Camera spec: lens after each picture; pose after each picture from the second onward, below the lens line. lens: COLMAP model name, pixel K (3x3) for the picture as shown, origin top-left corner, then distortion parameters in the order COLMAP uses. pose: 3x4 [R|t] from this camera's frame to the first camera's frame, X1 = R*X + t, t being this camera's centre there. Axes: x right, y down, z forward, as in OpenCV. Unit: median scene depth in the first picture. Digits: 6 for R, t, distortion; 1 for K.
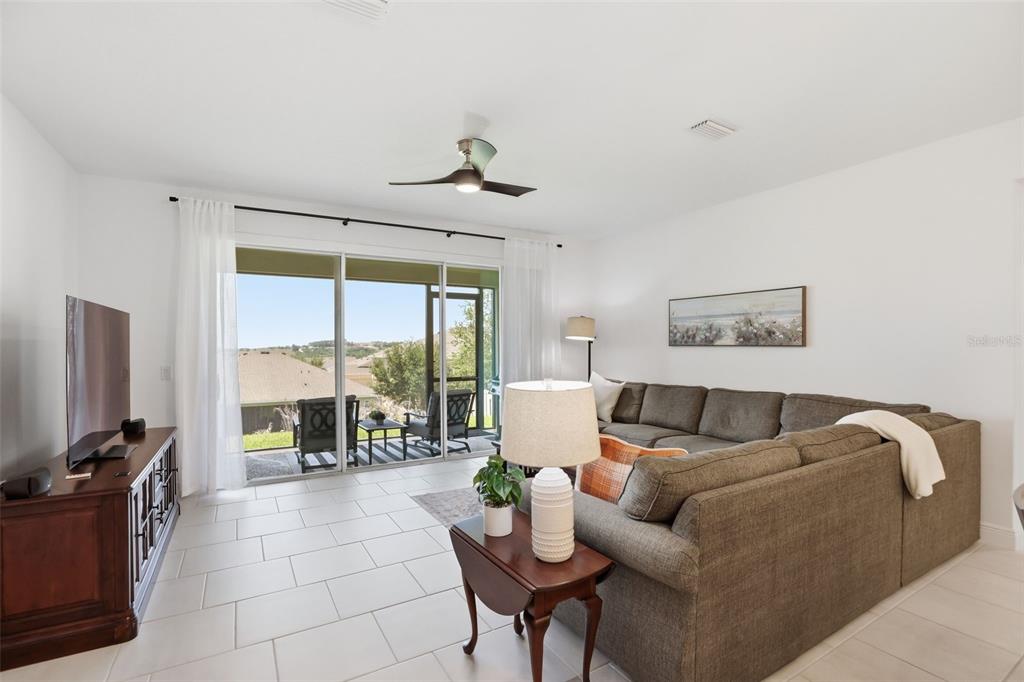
lens RADIAL K [[475.9, 0, 509.2], [0, 475.9, 349.9], [0, 0, 1]] dist [-0.027996, 0.002355]
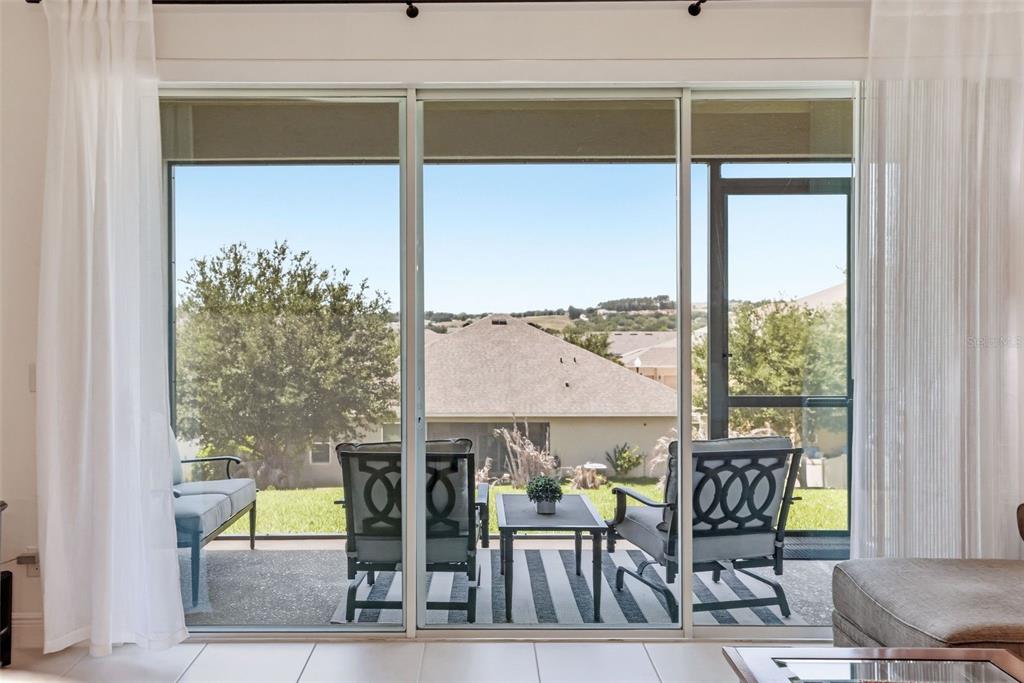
lens RADIAL K [[971.2, 0, 471.4], [0, 971.2, 324.3], [0, 0, 1]] dist [0.027973, 0.000000]
pose [[0.862399, 0.009608, -0.506138, 0.092865], [-0.005871, 0.999942, 0.008977, -0.010615], [0.506195, -0.004770, 0.862406, 0.261789]]
